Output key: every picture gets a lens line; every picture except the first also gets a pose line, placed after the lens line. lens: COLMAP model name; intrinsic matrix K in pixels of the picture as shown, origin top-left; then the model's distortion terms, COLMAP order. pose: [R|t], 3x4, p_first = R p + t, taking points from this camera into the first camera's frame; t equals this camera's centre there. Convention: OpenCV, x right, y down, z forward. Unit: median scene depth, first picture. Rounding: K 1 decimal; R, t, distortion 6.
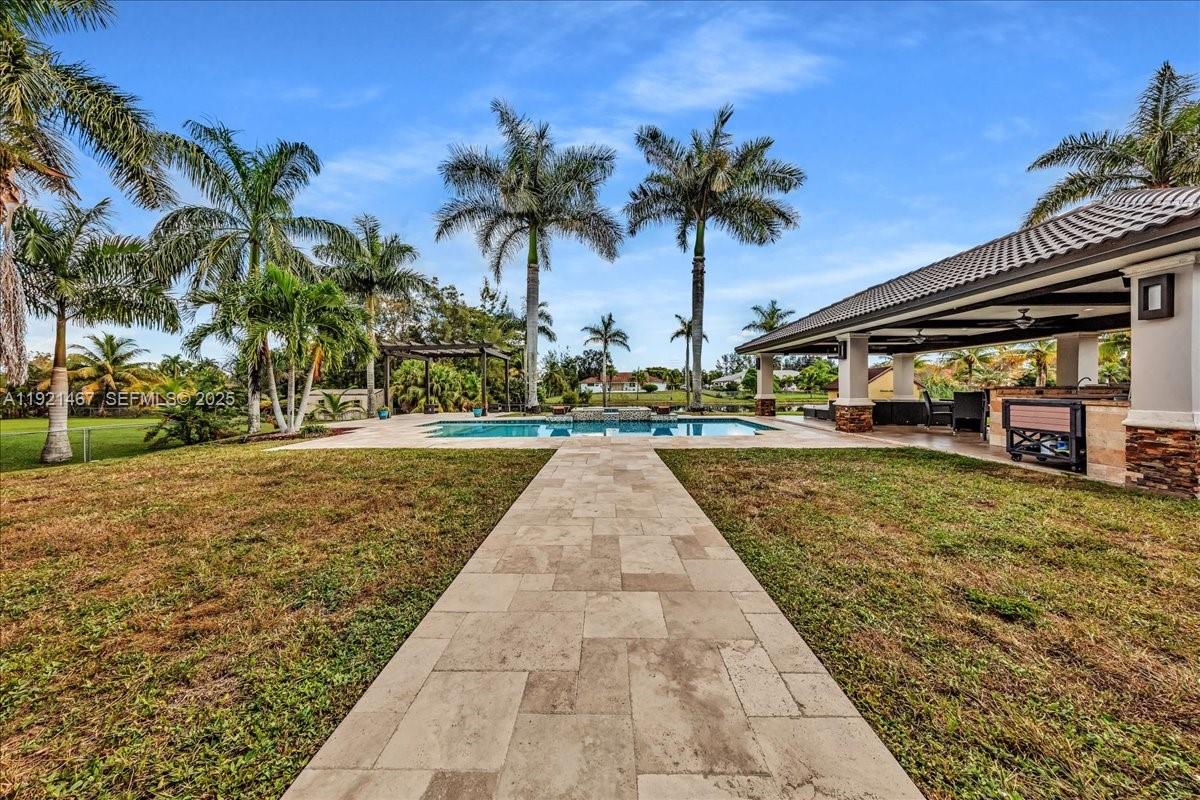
lens RADIAL K [[387.1, 0, 605.4], [0, 387.1, 391.7], [0, 0, 1]] dist [-0.000139, 0.000080]
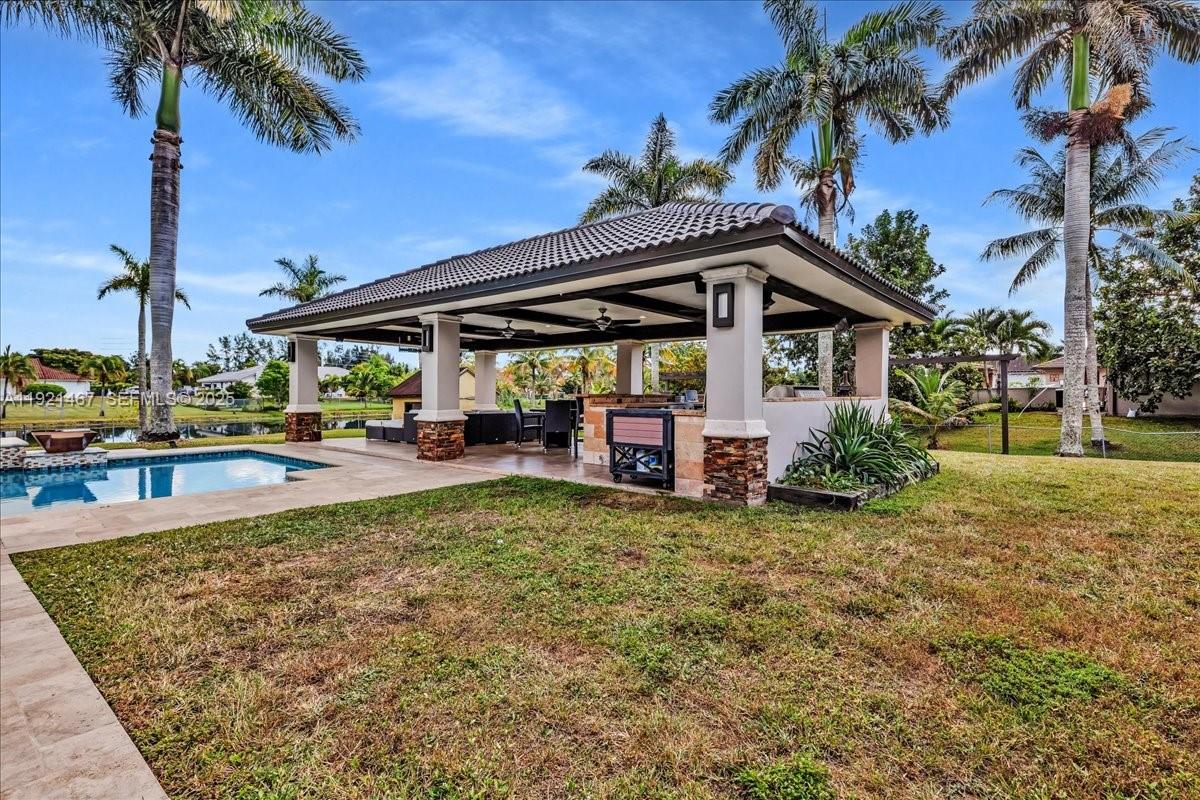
lens RADIAL K [[580.1, 0, 598.2], [0, 580.1, 392.6], [0, 0, 1]] dist [0.009392, -0.000335]
pose [[0.644589, 0.007741, 0.764490, 0.031382], [0.000984, 0.999940, -0.010955, -0.001863], [-0.764528, 0.007814, 0.644543, 0.106673]]
